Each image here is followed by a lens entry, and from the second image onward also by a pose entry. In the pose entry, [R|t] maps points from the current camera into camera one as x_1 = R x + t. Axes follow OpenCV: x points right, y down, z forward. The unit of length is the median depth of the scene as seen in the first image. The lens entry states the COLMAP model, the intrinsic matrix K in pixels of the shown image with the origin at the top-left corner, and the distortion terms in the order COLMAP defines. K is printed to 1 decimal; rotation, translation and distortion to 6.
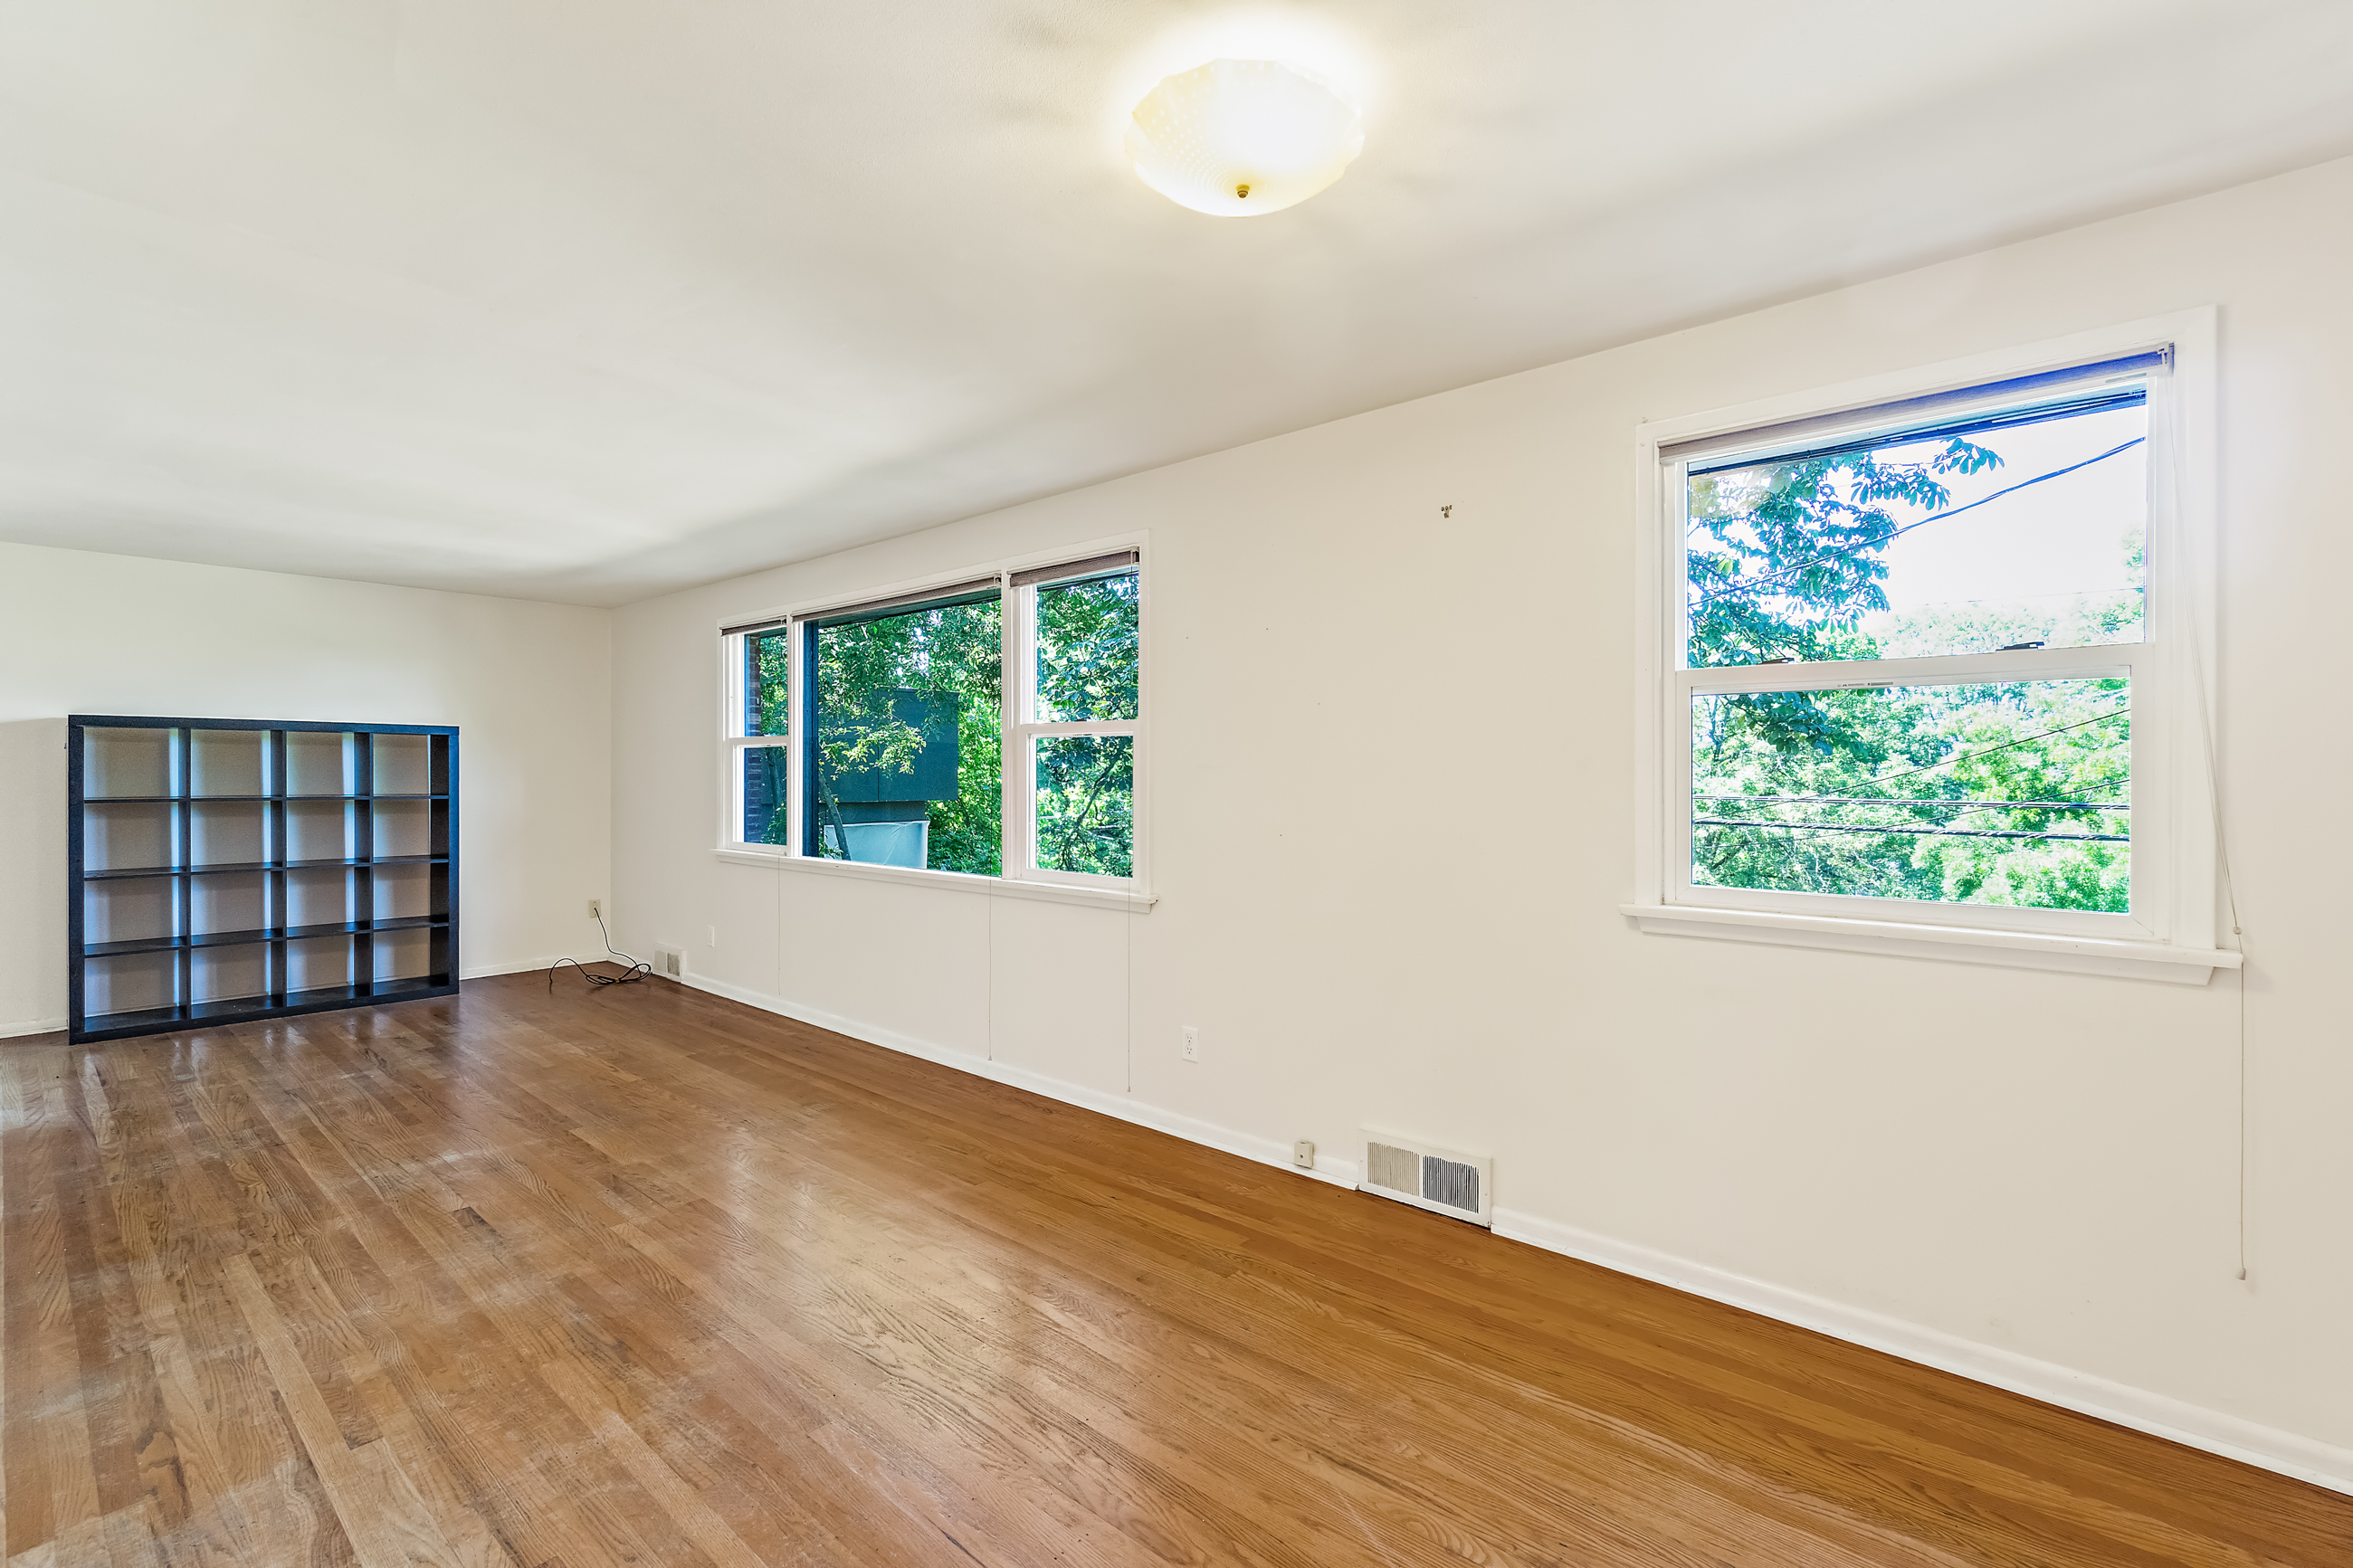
lens RADIAL K [[1015.5, 0, 1159.6], [0, 1015.5, 780.1], [0, 0, 1]] dist [-0.002467, -0.000474]
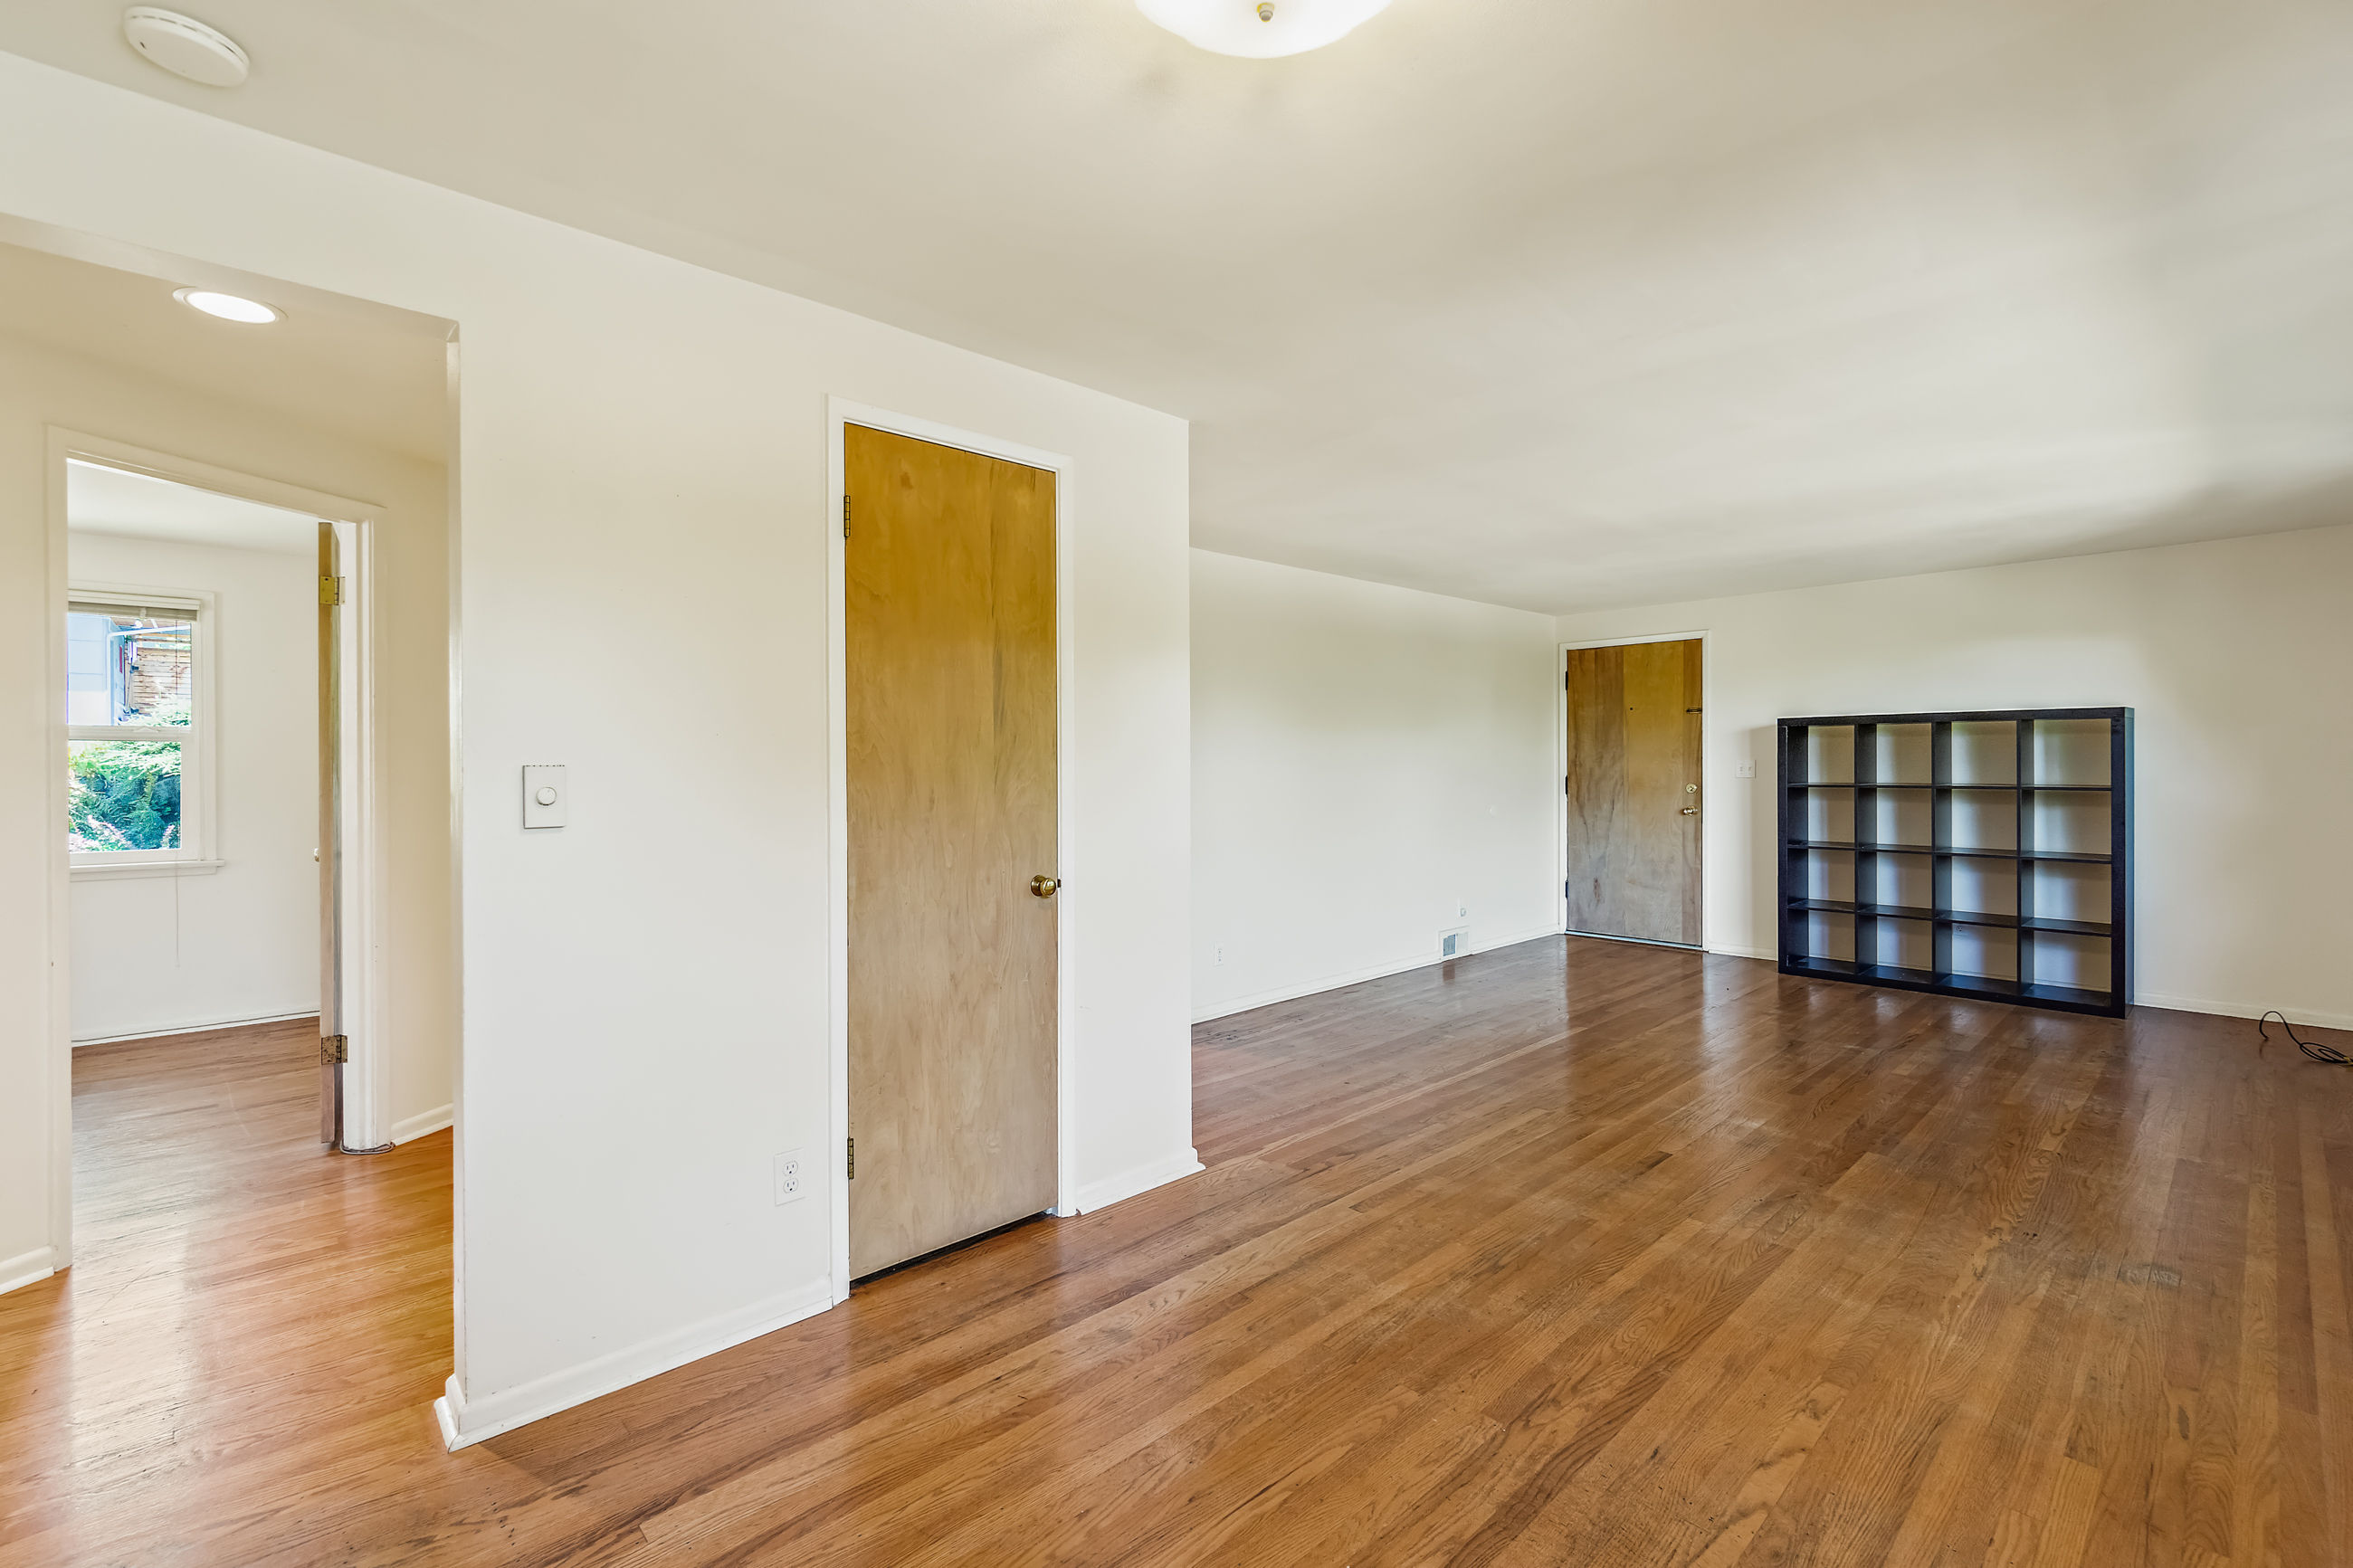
lens RADIAL K [[1015.5, 0, 1168.2], [0, 1015.5, 777.0], [0, 0, 1]] dist [-0.002467, -0.000474]
pose [[-0.108431, 0.008235, -0.994070, 0.426644], [0.000208, 0.999966, 0.008261, -0.001555], [0.994104, 0.000689, -0.108429, 0.507512]]
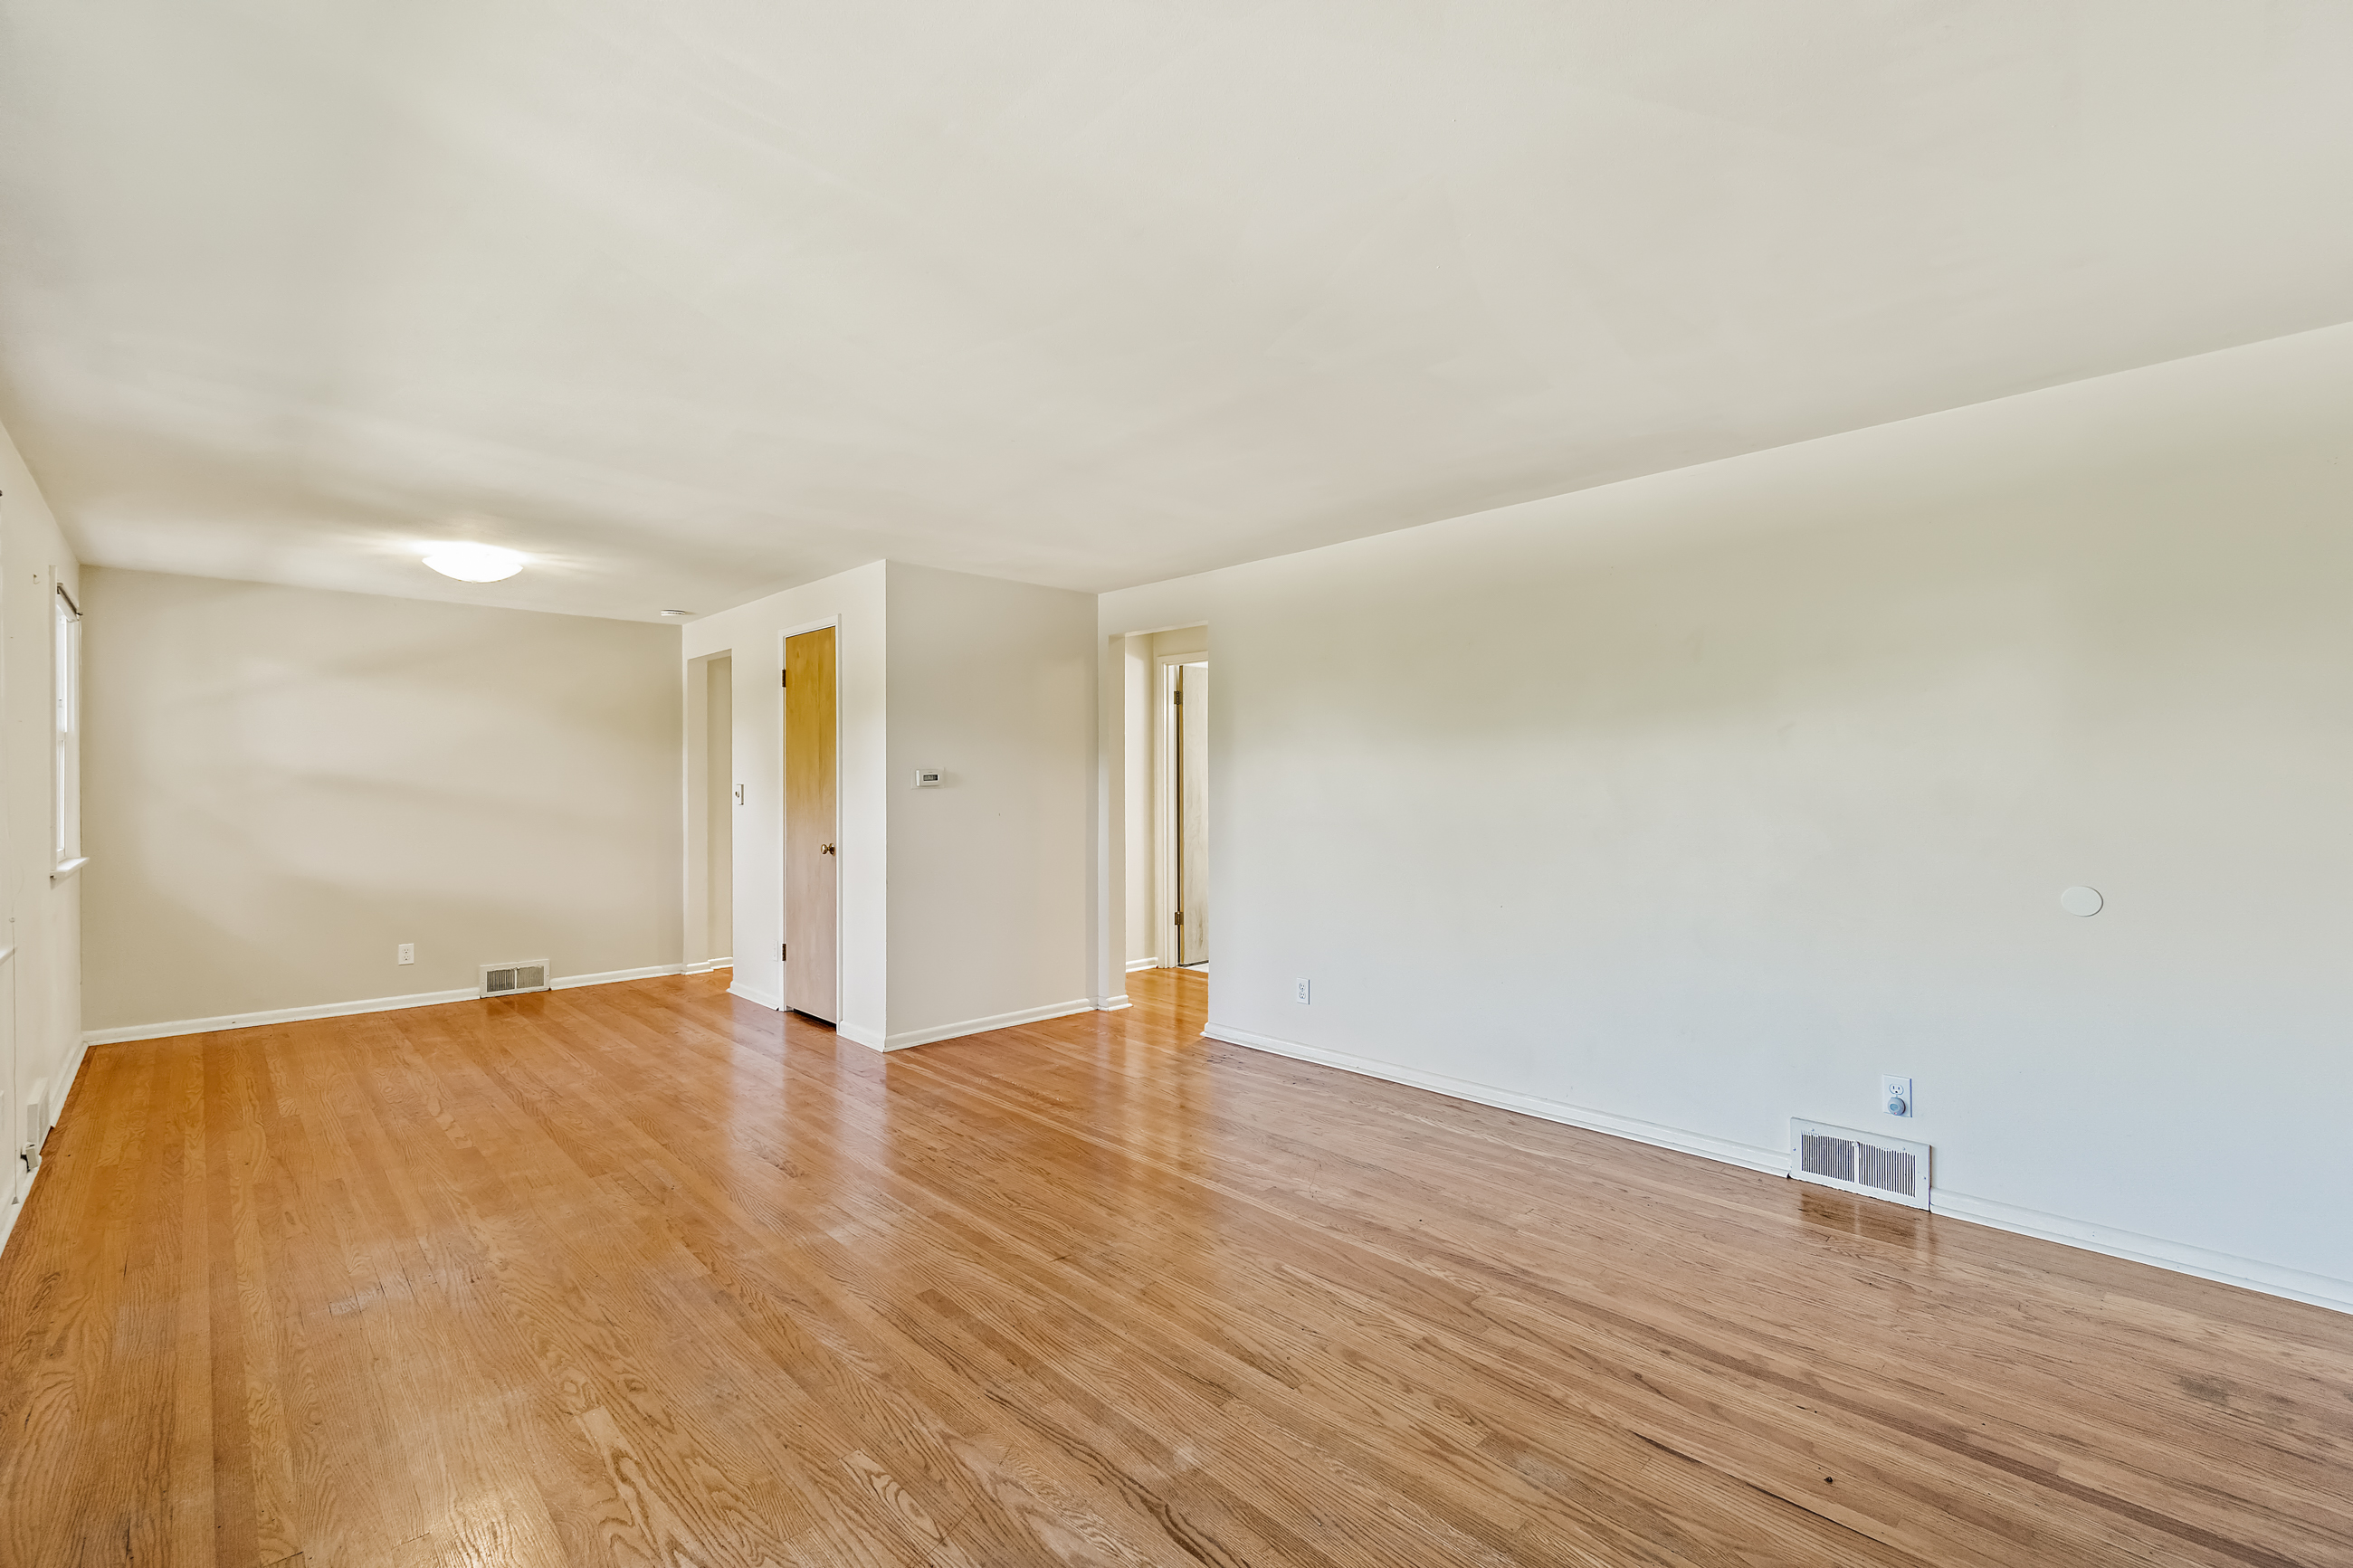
lens RADIAL K [[1015.5, 0, 1167.0], [0, 1015.5, 787.9], [0, 0, 1]] dist [-0.002467, -0.000474]
pose [[-0.995958, 0.001676, 0.089799, -1.057455], [0.002585, 0.999947, 0.010012, -0.015047], [-0.089777, 0.010204, -0.995910, 1.837068]]
